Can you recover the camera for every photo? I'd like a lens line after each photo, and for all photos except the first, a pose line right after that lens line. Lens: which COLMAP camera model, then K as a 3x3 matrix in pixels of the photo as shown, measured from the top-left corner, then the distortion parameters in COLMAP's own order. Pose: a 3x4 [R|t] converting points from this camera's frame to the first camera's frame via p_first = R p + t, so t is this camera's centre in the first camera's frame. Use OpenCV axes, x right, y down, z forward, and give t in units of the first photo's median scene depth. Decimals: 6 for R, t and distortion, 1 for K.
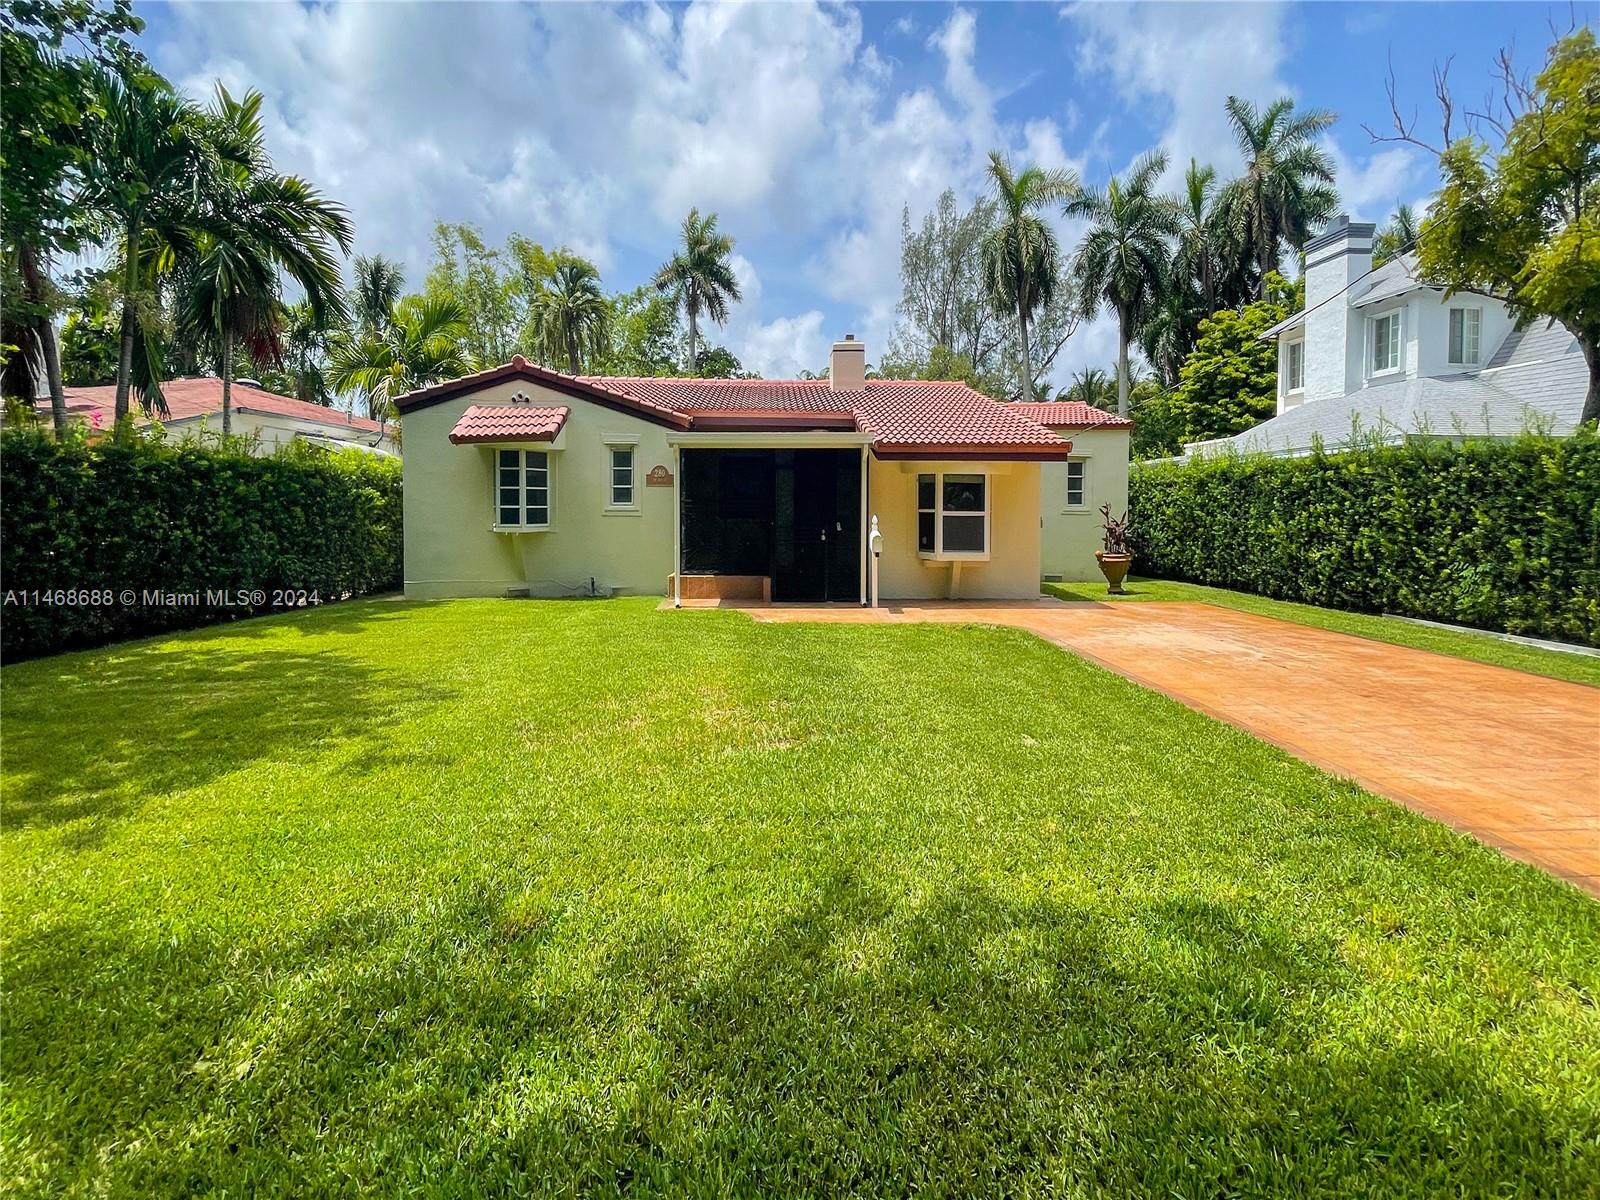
lens RADIAL K [[644.6, 0, 799.2], [0, 644.6, 547.5], [0, 0, 1]] dist [0.019786, 0.000024]
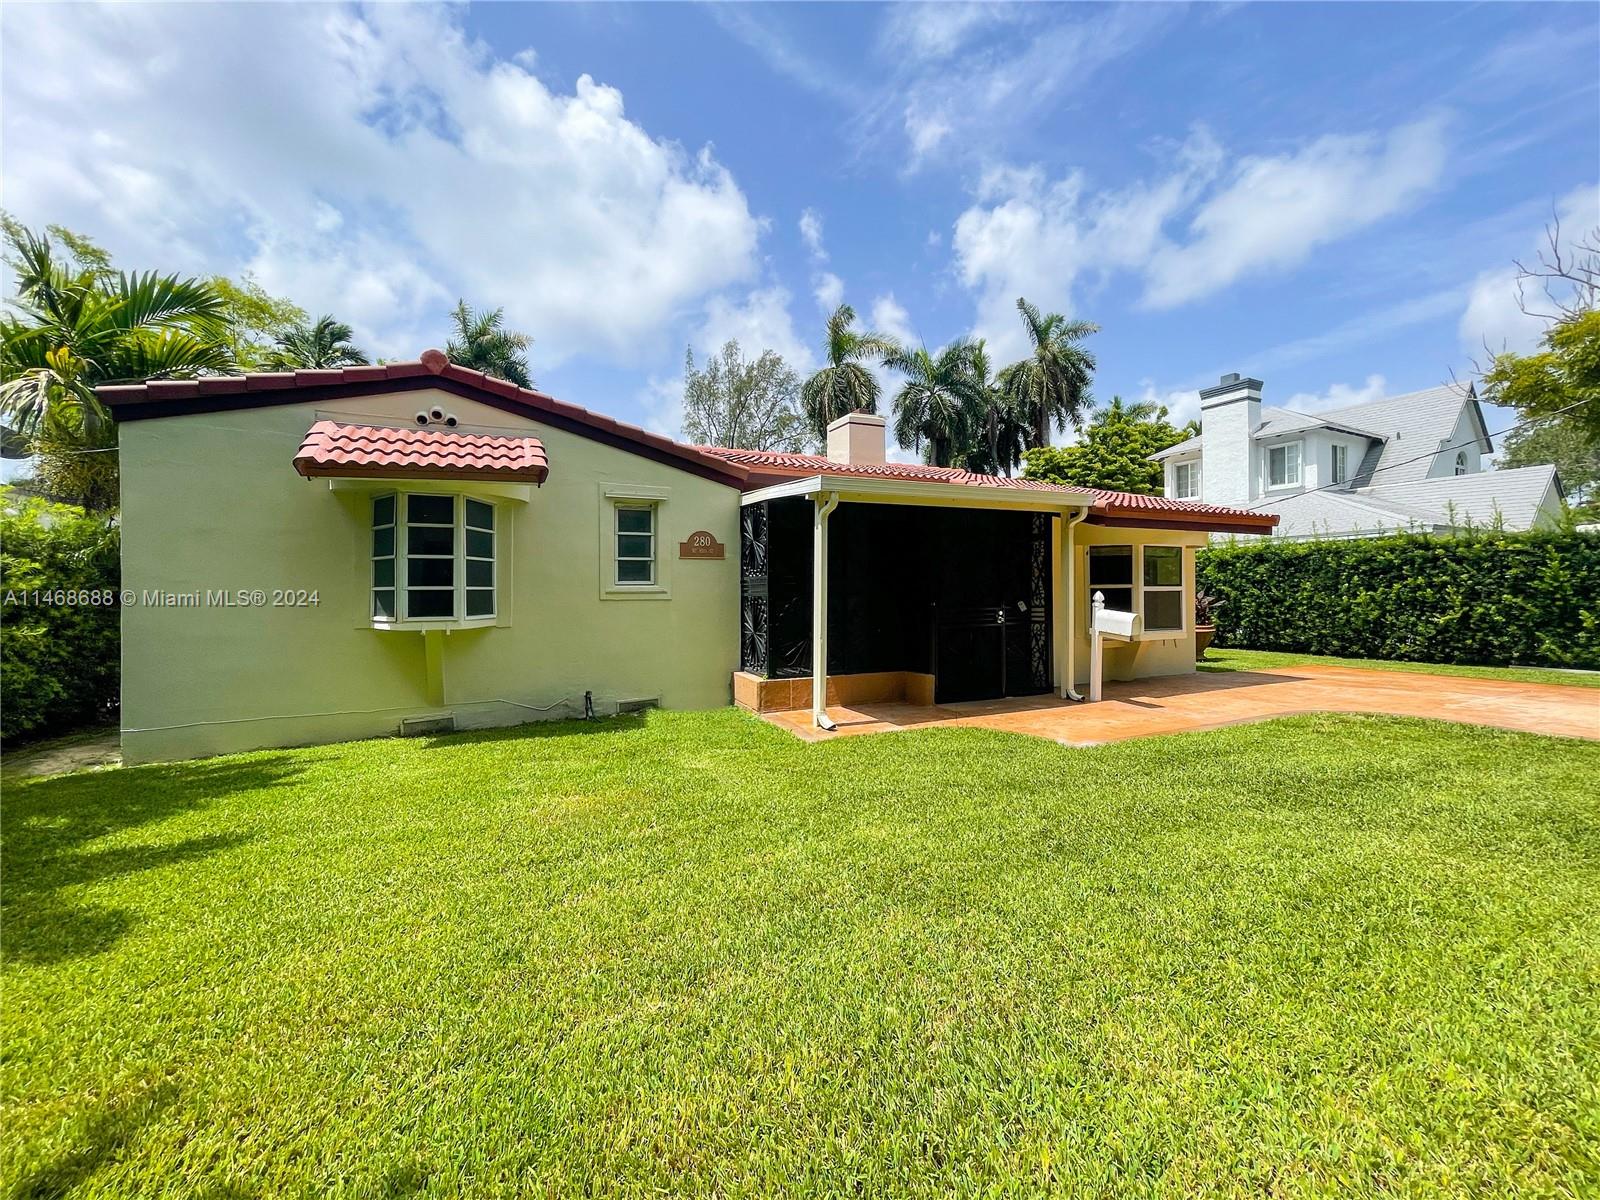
lens RADIAL K [[483.1, 0, 800.0], [0, 483.1, 600.0], [0, 0, 1]] dist [0.009940, -0.000019]
pose [[0.873965, -0.016233, 0.485717, -0.371140], [0.040696, 0.998376, -0.039859, -0.020100], [-0.484281, 0.054602, 0.873207, 0.442487]]
